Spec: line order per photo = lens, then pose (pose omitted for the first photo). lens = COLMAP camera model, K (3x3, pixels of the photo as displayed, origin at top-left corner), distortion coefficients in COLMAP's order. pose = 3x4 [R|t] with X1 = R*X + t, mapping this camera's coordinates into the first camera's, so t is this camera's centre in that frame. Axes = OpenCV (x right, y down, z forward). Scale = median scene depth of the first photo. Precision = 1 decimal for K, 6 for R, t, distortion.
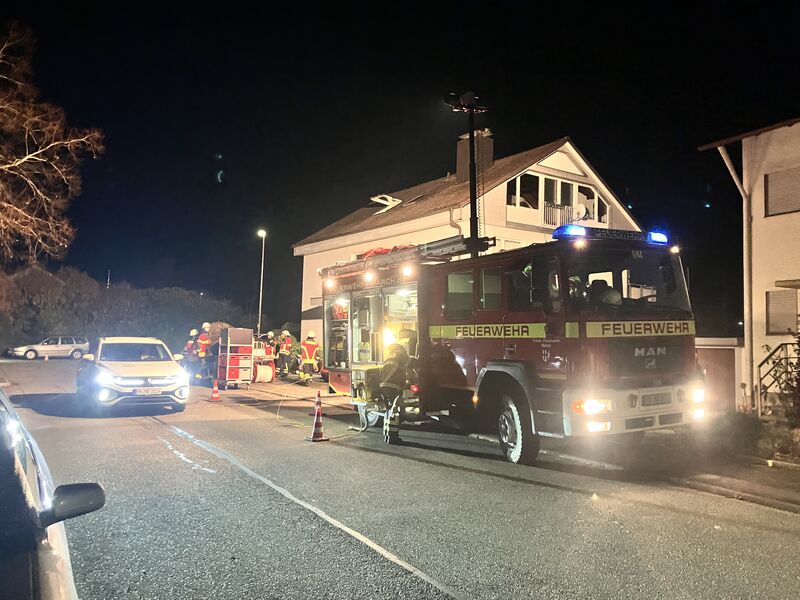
lens RADIAL K [[558.7, 0, 400.4], [0, 558.7, 310.8], [0, 0, 1]] dist [0.000743, -0.000033]
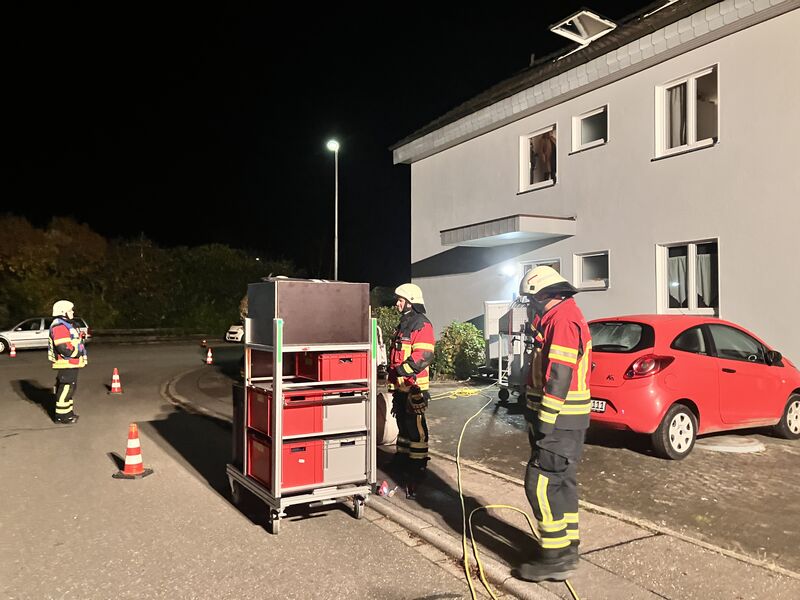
lens RADIAL K [[660.3, 0, 400.0], [0, 660.3, 300.0], [0, 0, 1]] dist [0.078100, 0.000502]
pose [[0.990395, -0.031660, -0.134591, -0.098697], [0.036879, 0.998654, 0.036462, 0.014545], [0.133255, -0.041075, 0.990230, 0.330650]]
